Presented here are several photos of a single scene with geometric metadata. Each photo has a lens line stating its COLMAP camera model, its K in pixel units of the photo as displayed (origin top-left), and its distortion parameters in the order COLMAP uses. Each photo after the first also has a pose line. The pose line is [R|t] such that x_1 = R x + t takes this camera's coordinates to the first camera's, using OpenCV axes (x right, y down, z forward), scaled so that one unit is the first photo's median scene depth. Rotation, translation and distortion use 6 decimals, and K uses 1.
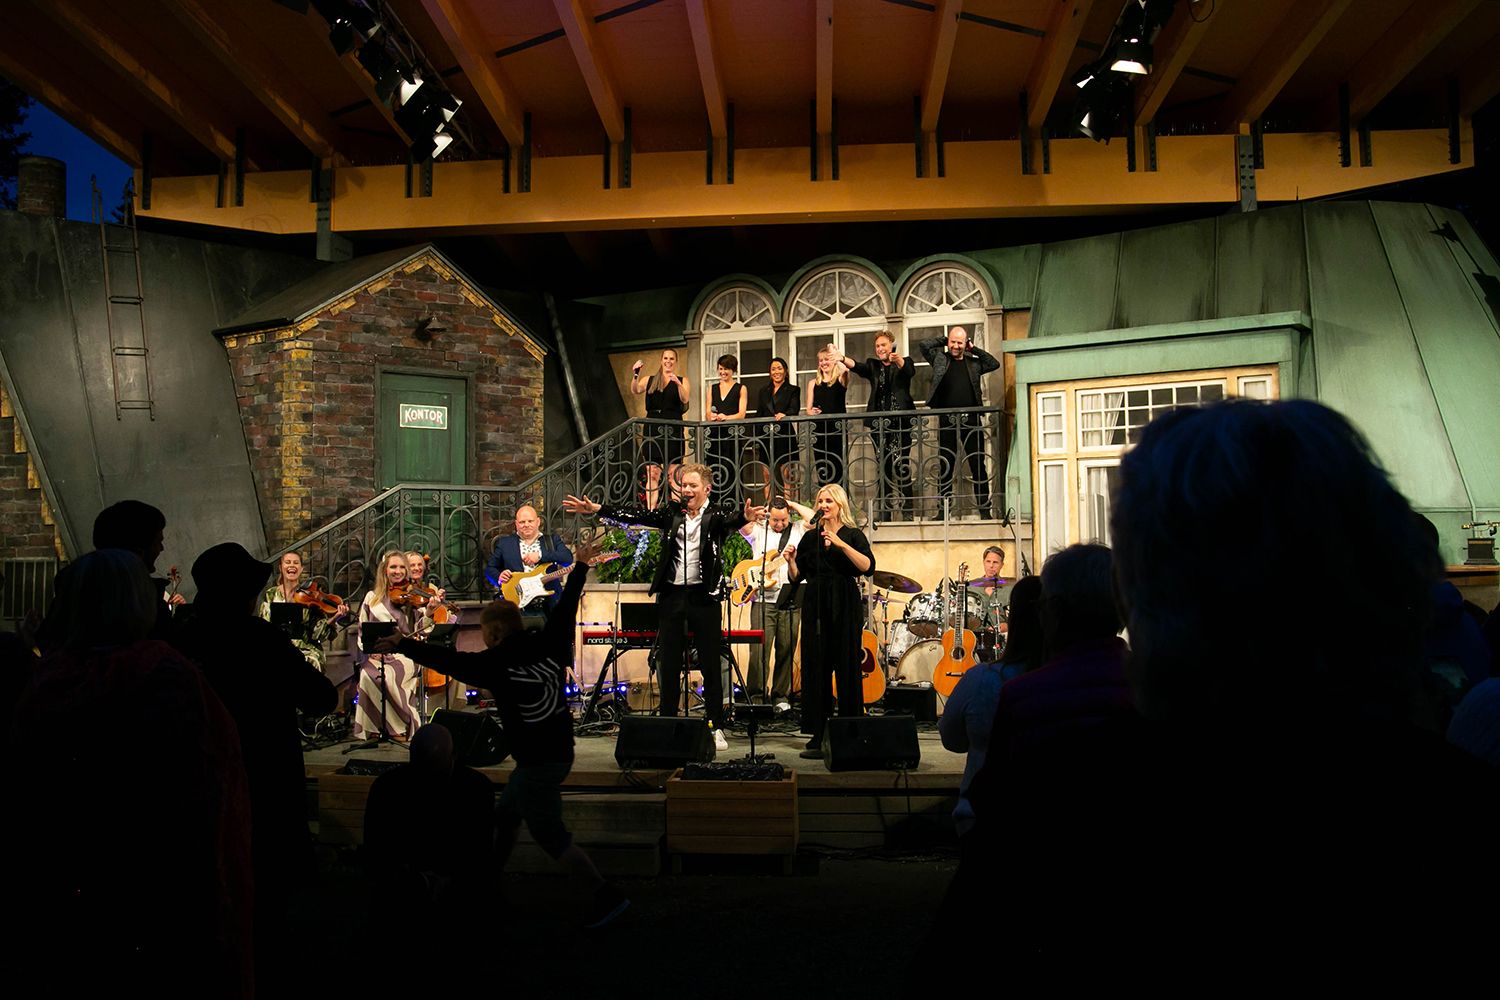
lens RADIAL K [[1214.6, 0, 750.0], [0, 1214.6, 500.0], [0, 0, 1]] dist [-0.138318, 0.133890]
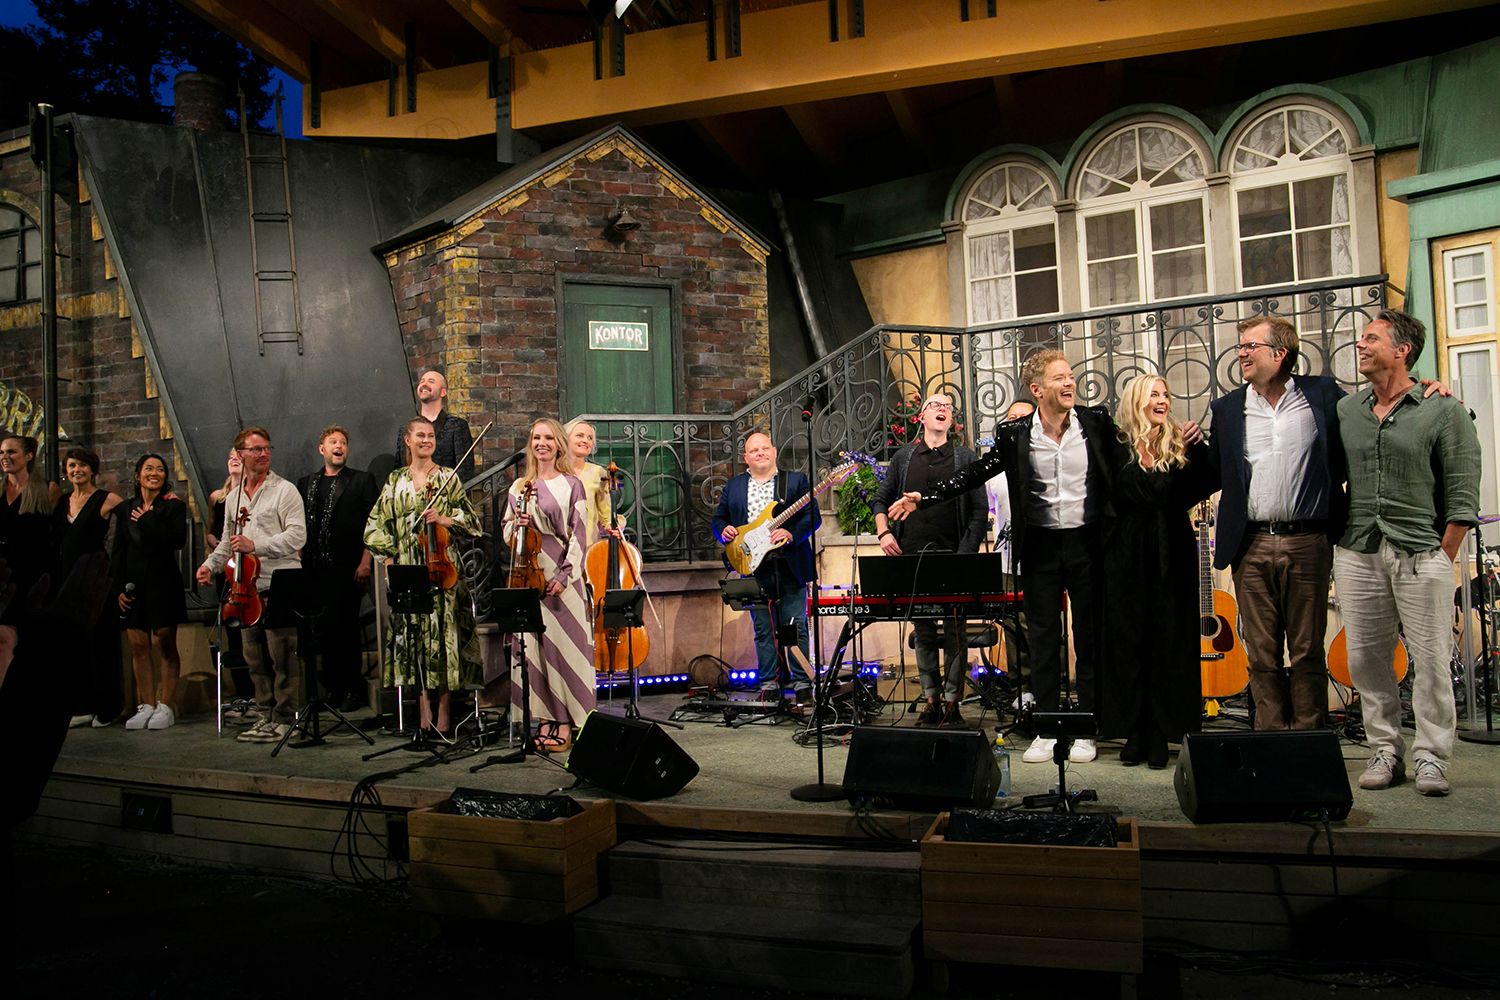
lens RADIAL K [[1176.0, 0, 750.0], [0, 1176.0, 500.0], [0, 0, 1]] dist [-0.125084, 0.112018]
pose [[0.973210, -0.029390, -0.228030, -0.008496], [0.035132, 0.999159, 0.021162, 0.026862], [0.227216, -0.028606, 0.973424, 0.242664]]
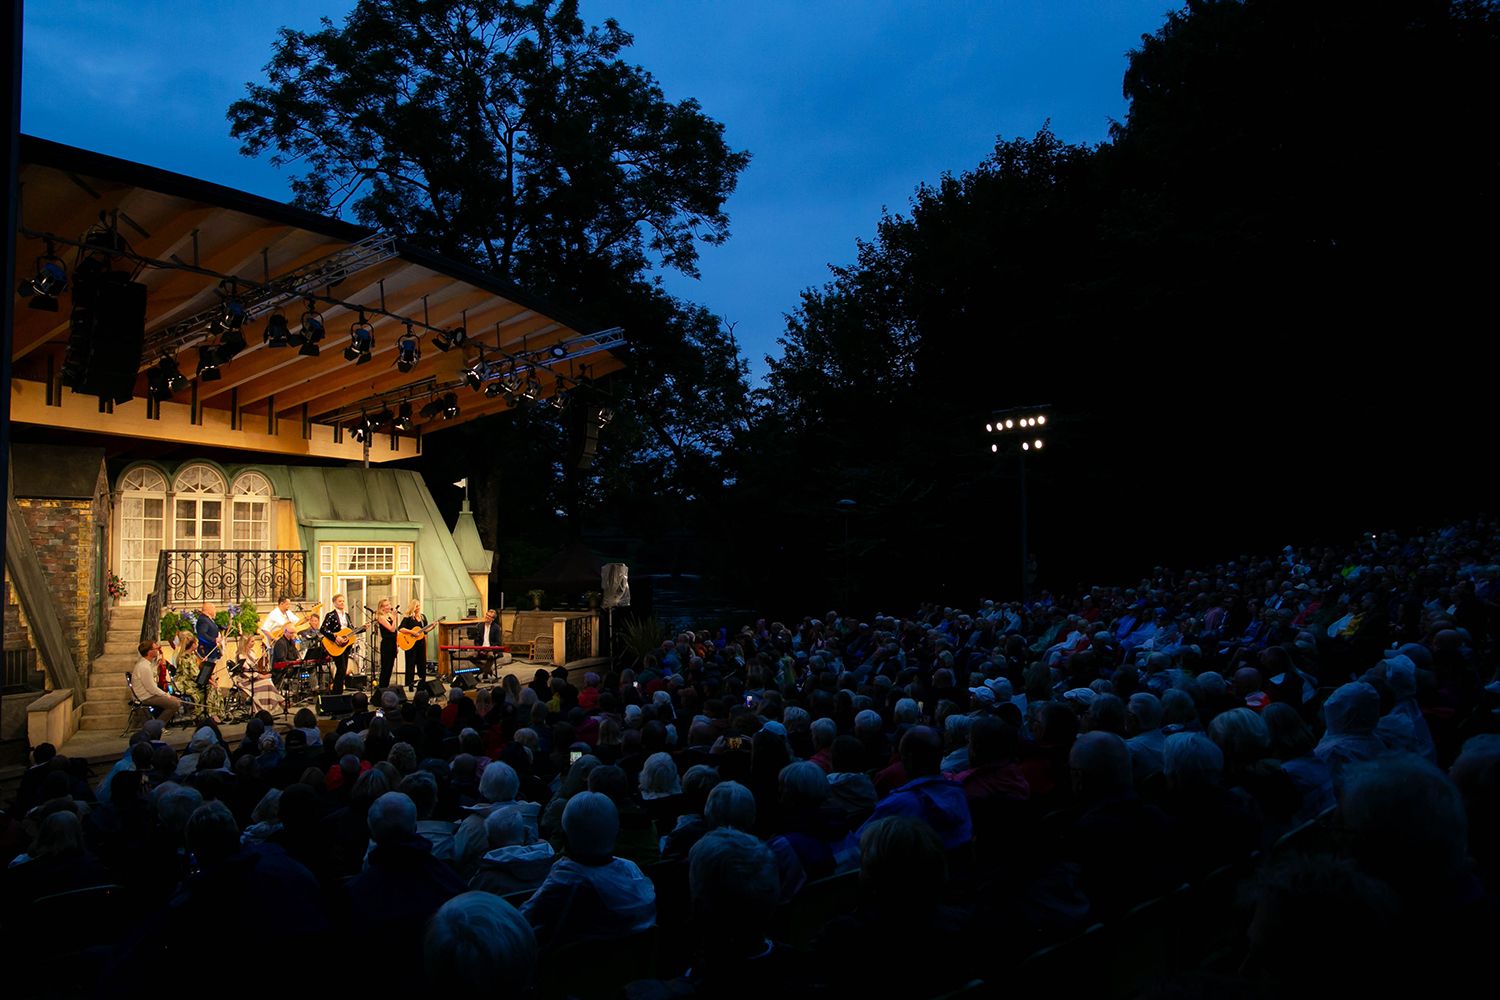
lens RADIAL K [[1176.0, 0, 750.0], [0, 1176.0, 500.0], [0, 0, 1]] dist [-0.125084, 0.112018]
pose [[0.241719, 0.053411, 0.968875, -1.588401], [-0.049695, 0.997855, -0.042611, -0.114578], [-0.969073, -0.037848, 0.243855, -0.289145]]
